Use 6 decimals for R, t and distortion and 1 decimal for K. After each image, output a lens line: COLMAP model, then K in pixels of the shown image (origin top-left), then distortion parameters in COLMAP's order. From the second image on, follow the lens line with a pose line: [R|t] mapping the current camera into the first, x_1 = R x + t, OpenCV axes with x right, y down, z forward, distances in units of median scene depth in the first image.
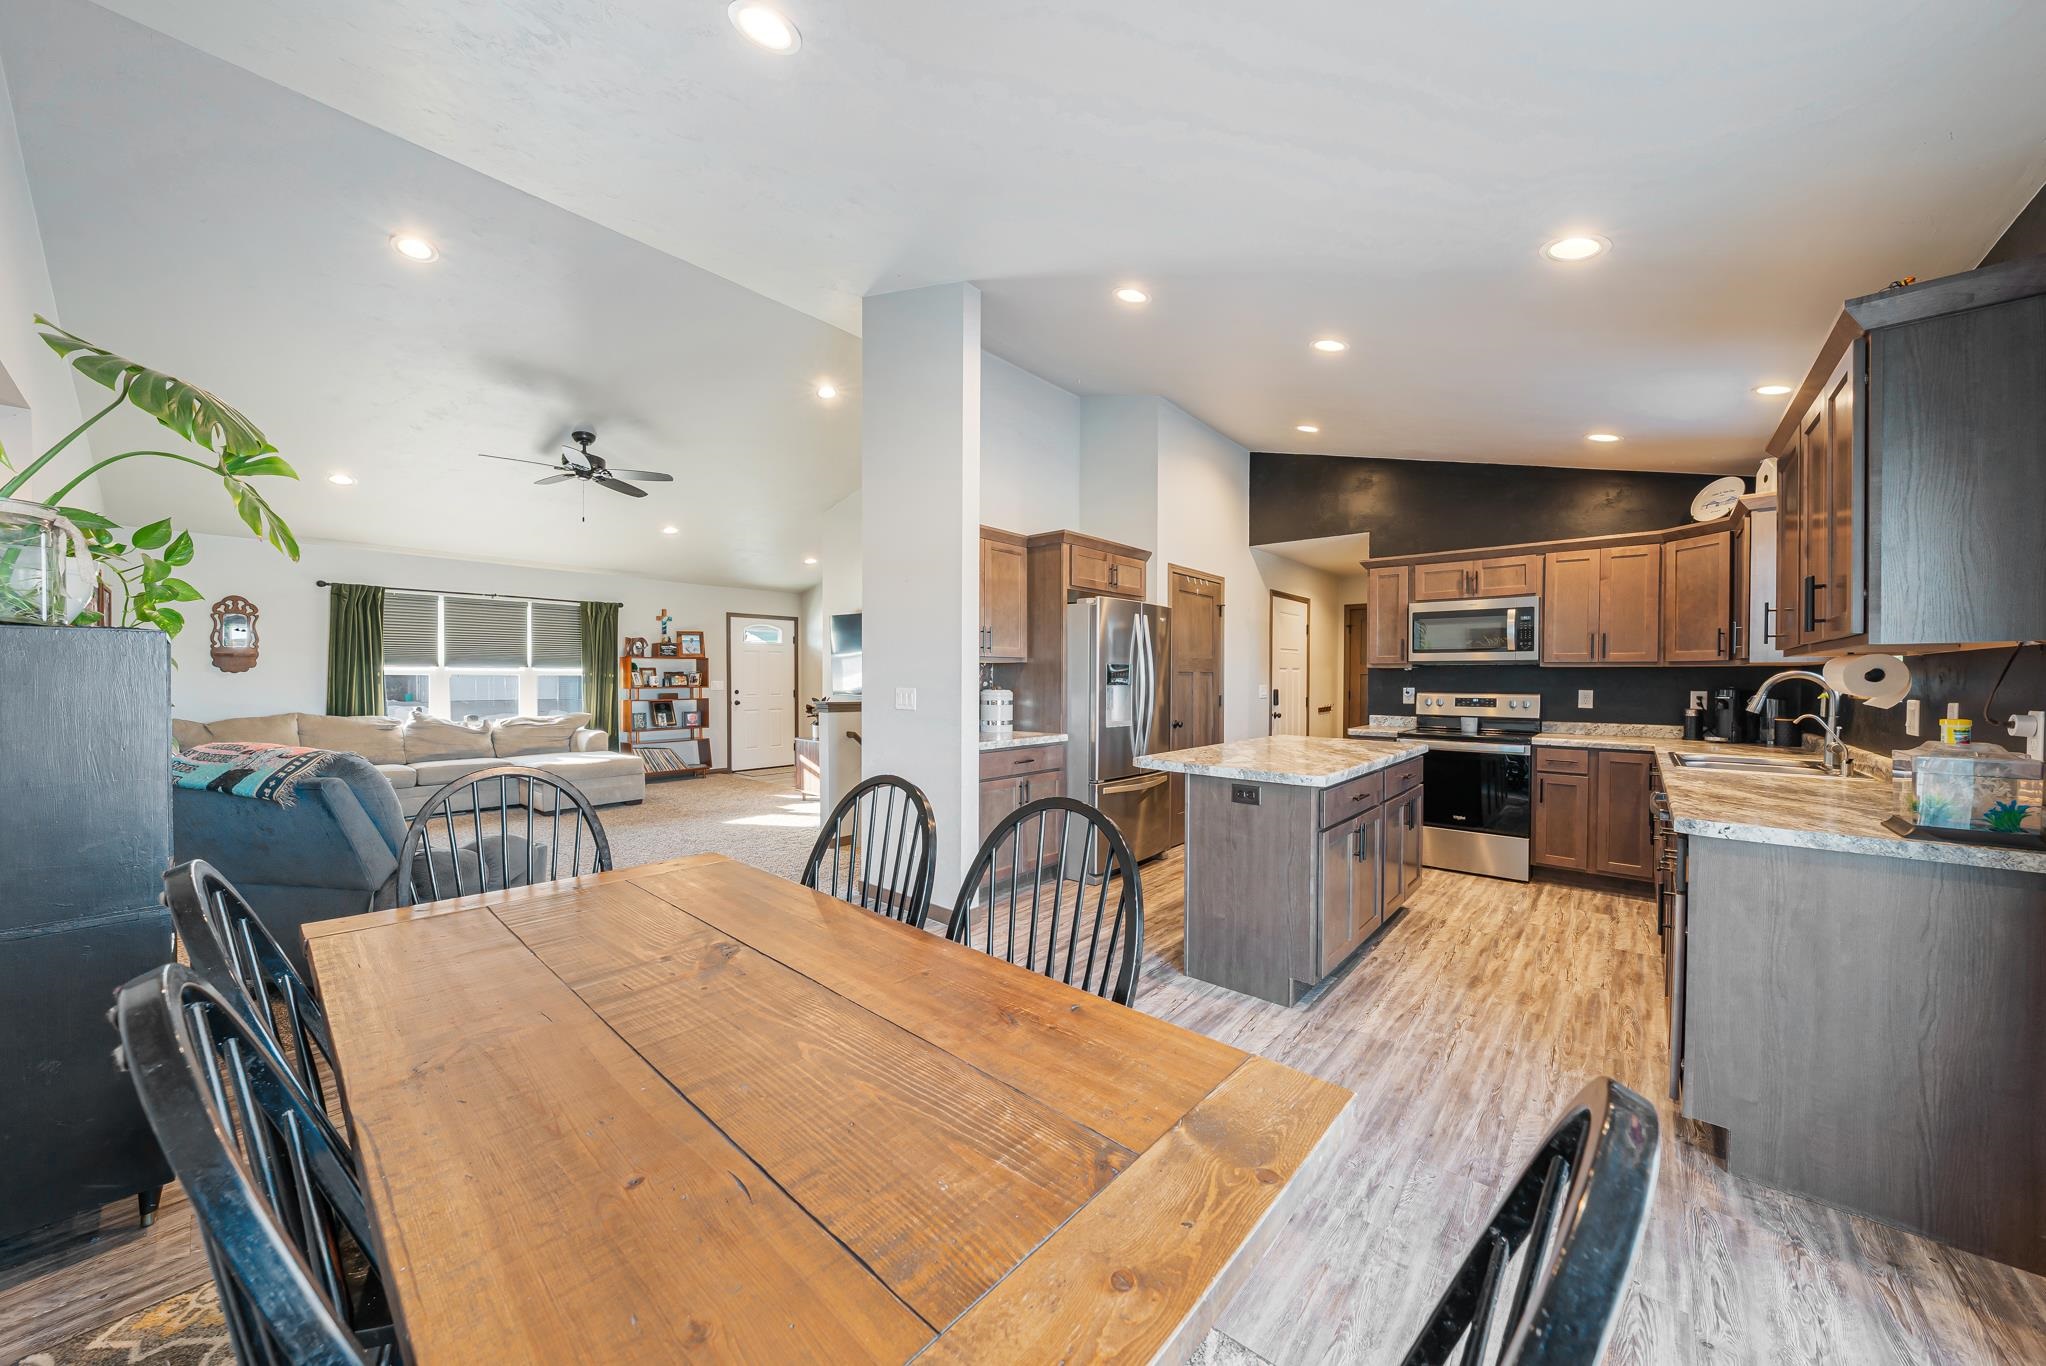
lens RADIAL K [[717.6, 0, 1023.0], [0, 717.6, 683.0], [0, 0, 1]] dist [-0.000144, 0.000104]
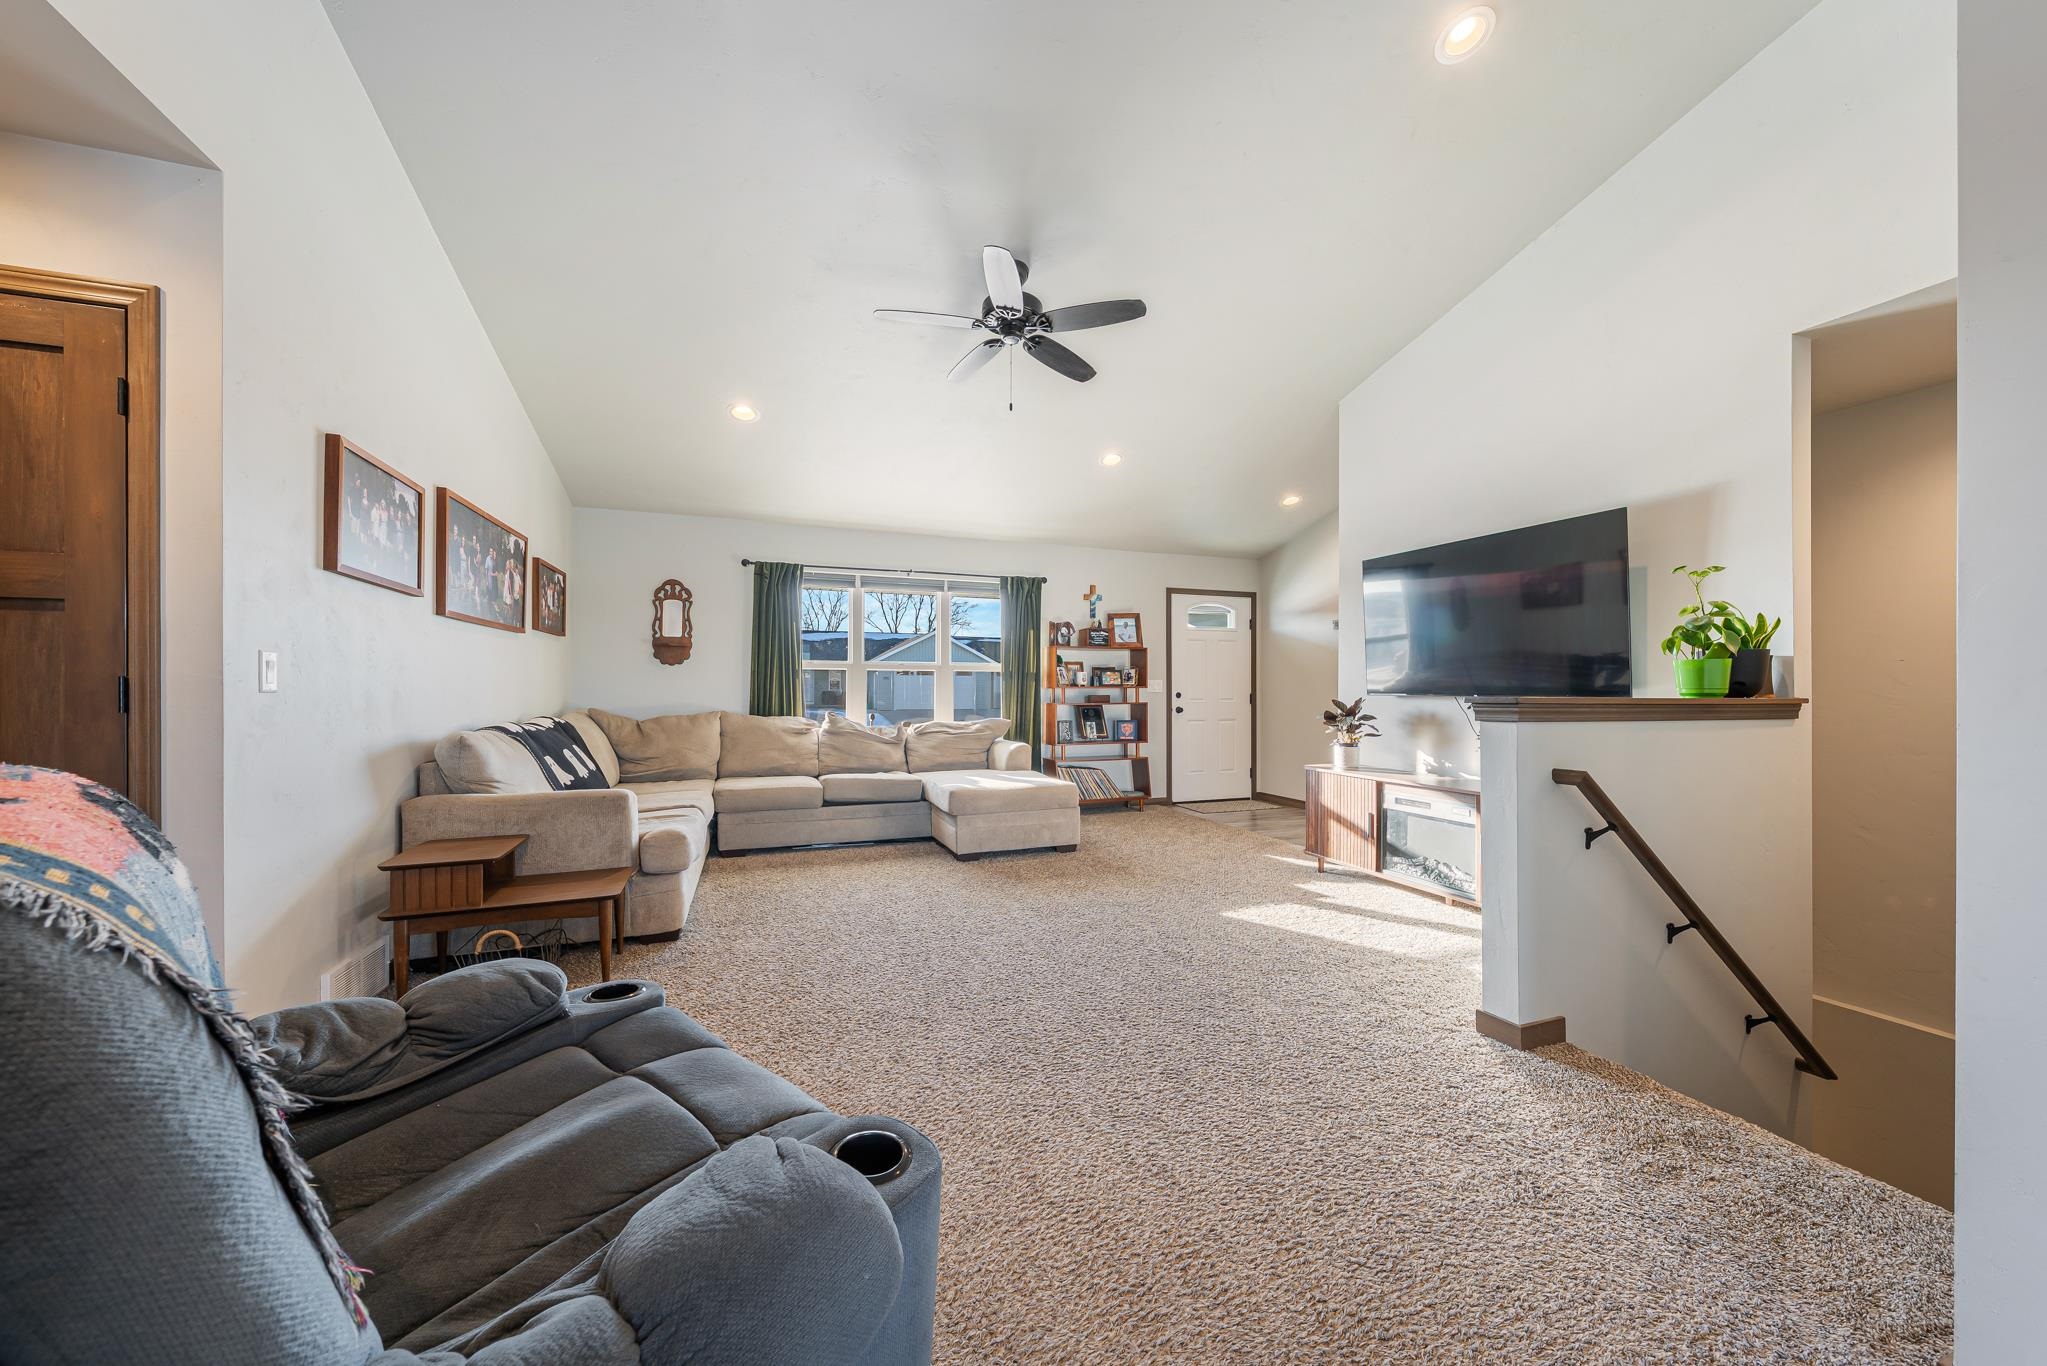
lens RADIAL K [[722.9, 0, 1025.7], [0, 722.9, 688.9], [0, 0, 1]] dist [0.000579, 0.000033]
pose [[0.876239, -0.002050, -0.481873, -0.282009], [-0.004337, 0.999917, -0.012141, 0.024960], [0.481858, 0.012728, 0.876157, 0.431619]]
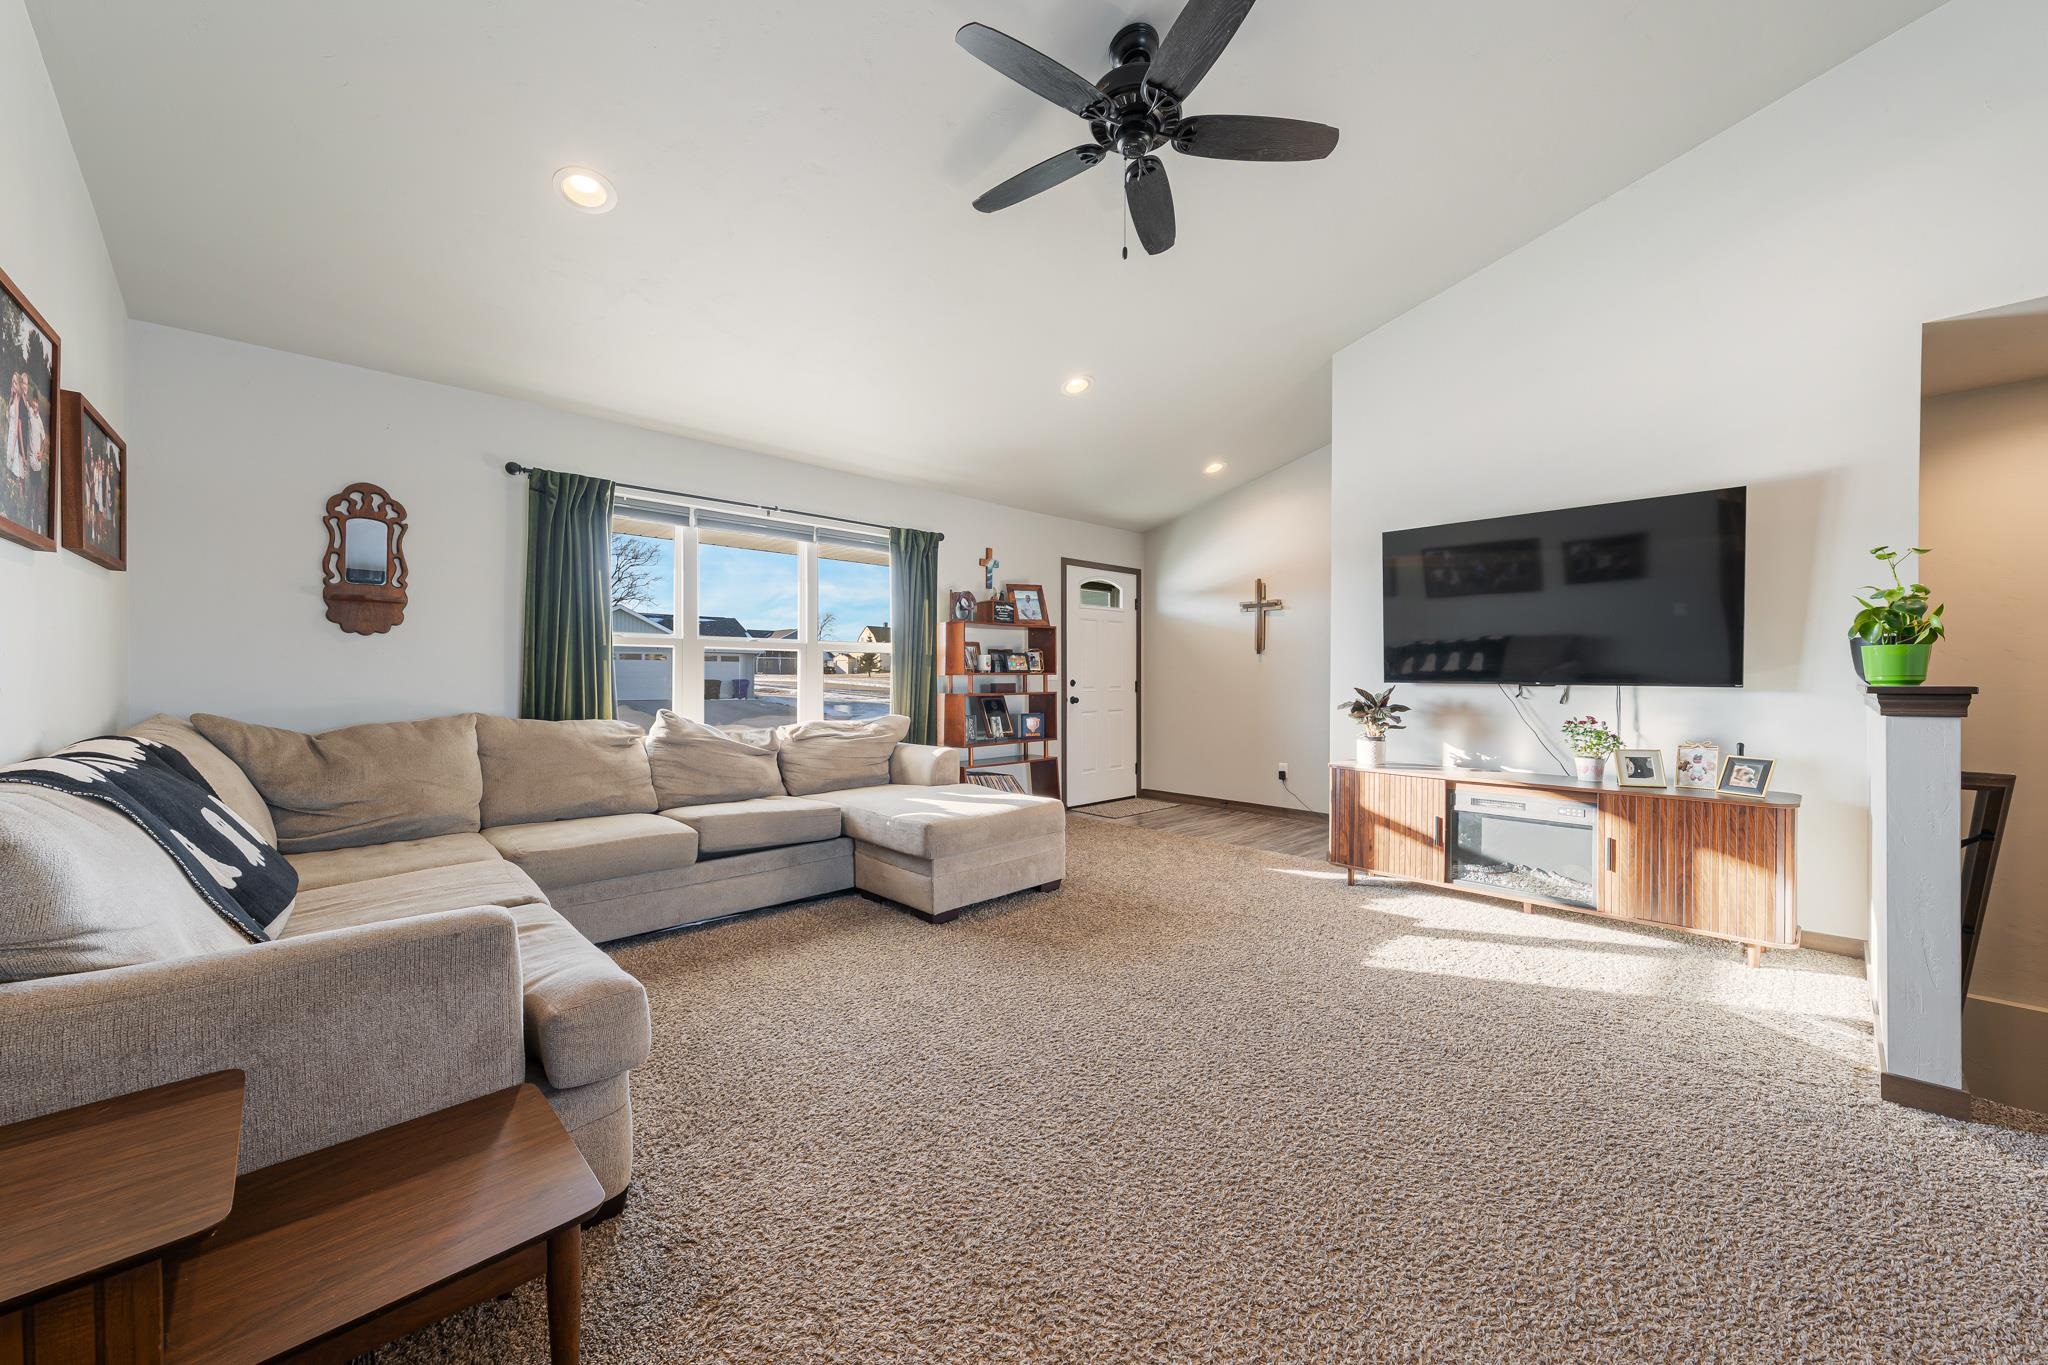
lens RADIAL K [[745.9, 0, 1024.0], [0, 745.9, 682.5], [0, 0, 1]] dist [-0.001069, 0.000102]
pose [[0.995044, -0.001517, -0.099421, -0.594027], [0.001148, 0.999992, -0.003771, 0.022860], [0.099426, 0.003638, 0.995038, 0.531977]]
